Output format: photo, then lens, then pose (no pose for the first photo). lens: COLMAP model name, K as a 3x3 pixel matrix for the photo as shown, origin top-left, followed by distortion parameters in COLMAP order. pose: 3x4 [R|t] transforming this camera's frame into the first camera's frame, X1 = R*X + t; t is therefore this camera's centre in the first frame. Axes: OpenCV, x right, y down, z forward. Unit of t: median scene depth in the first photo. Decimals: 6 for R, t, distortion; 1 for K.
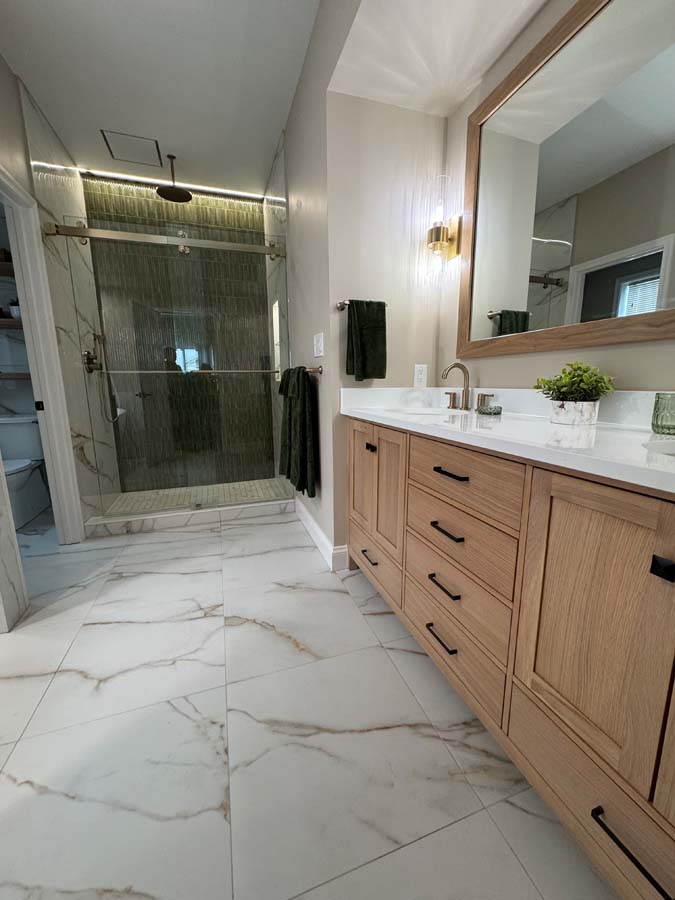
lens RADIAL K [[358.2, 0, 337.1], [0, 358.2, 447.8], [0, 0, 1]] dist [-0.002106, 0.000119]
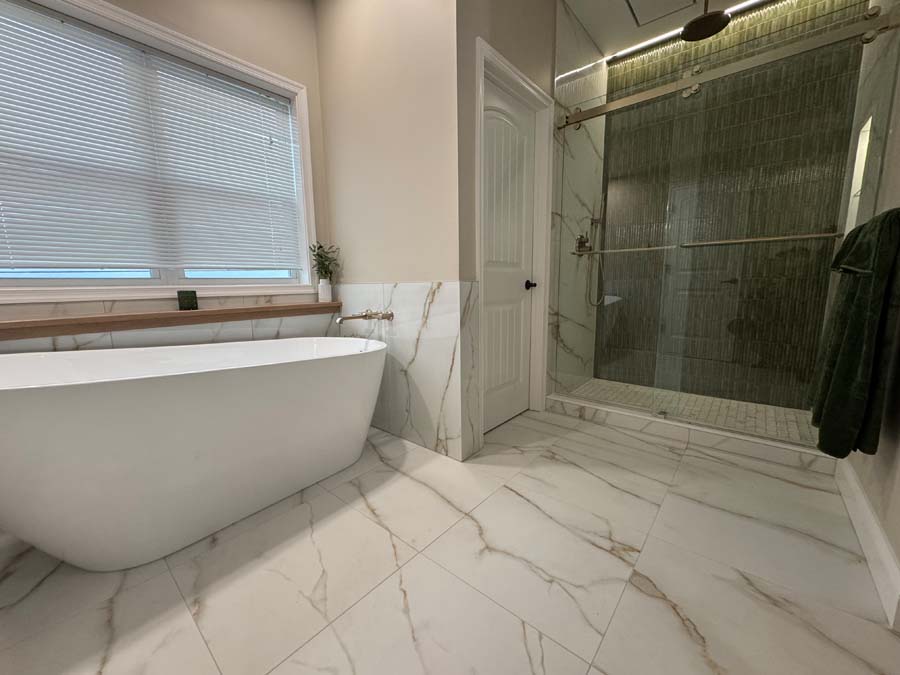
lens RADIAL K [[358.2, 0, 448.3], [0, 358.2, 338.0], [0, 0, 1]] dist [-0.002106, 0.000119]
pose [[0.512429, 0.133159, -0.848343, 0.035622], [-0.147310, 0.986891, 0.065926, 0.016886], [0.846000, 0.091187, 0.525327, 0.220328]]
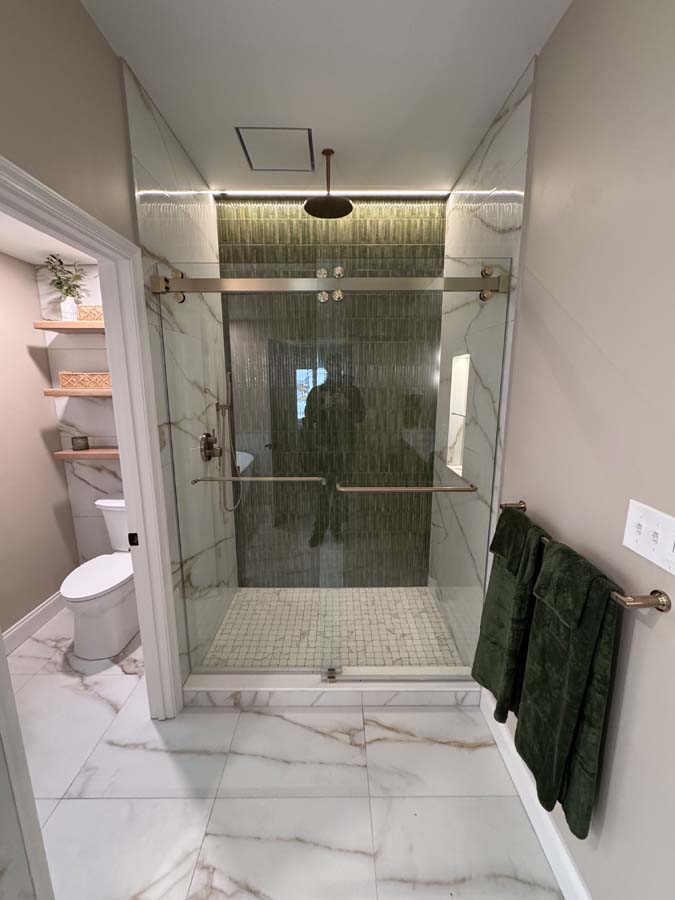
lens RADIAL K [[358.2, 0, 339.1], [0, 358.2, 448.0], [0, 0, 1]] dist [-0.002106, 0.000119]
pose [[0.950438, 0.067000, -0.303609, -0.284002], [-0.065759, 0.997733, 0.014322, -0.380137], [0.303881, 0.006353, 0.952689, 0.519373]]
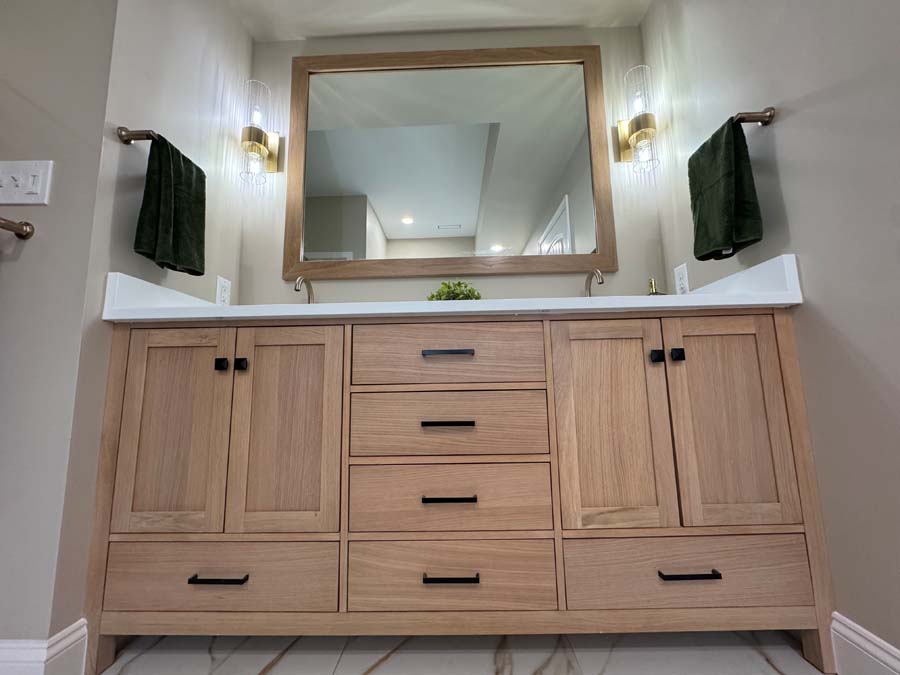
lens RADIAL K [[358.2, 0, 448.6], [0, 358.2, 338.9], [0, 0, 1]] dist [-0.002106, 0.000119]
pose [[0.341950, 0.124782, 0.931397, -0.278110], [0.185790, 0.962603, -0.197173, 0.115641], [-0.921169, 0.240467, 0.305979, 0.387058]]
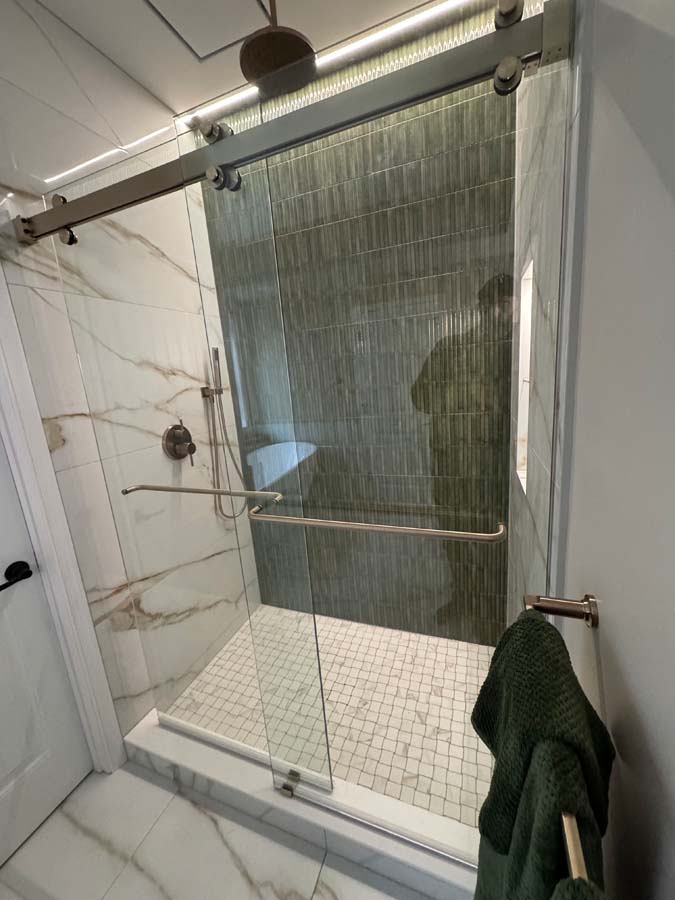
lens RADIAL K [[358.2, 0, 338.0], [0, 358.2, 448.5], [0, 0, 1]] dist [-0.002106, 0.000119]
pose [[0.769060, 0.081525, -0.633956, -0.130874], [-0.043026, 0.996186, 0.075911, -0.409793], [0.637727, -0.031103, 0.769635, 0.999990]]
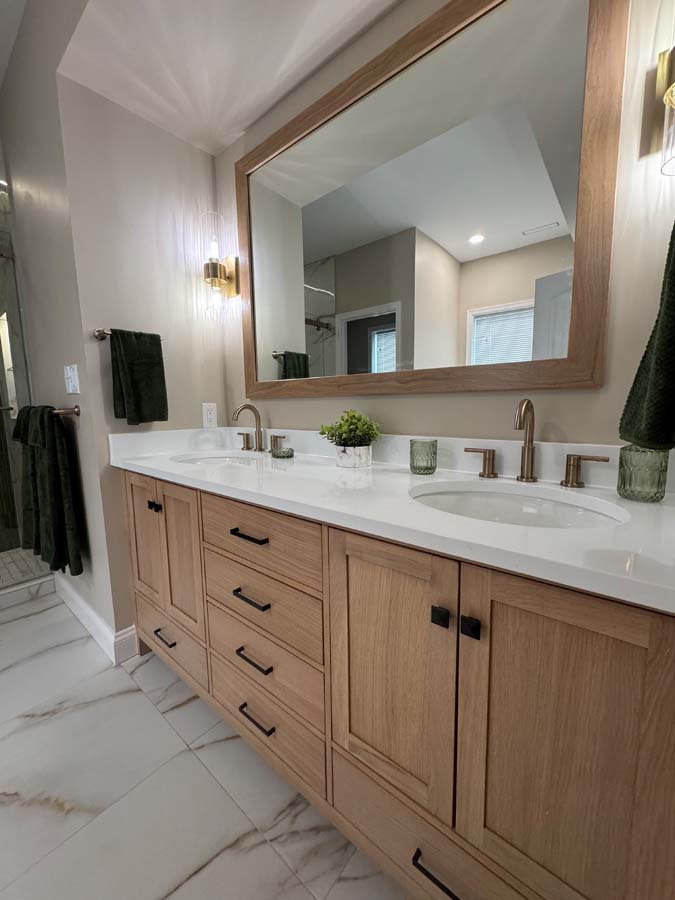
lens RADIAL K [[358.2, 0, 337.6], [0, 358.2, 447.8], [0, 0, 1]] dist [-0.002106, 0.000119]
pose [[0.851722, -0.070439, 0.519238, 0.027455], [0.103401, 0.994032, -0.034763, -0.051393], [-0.513691, 0.083298, 0.853922, 0.046969]]
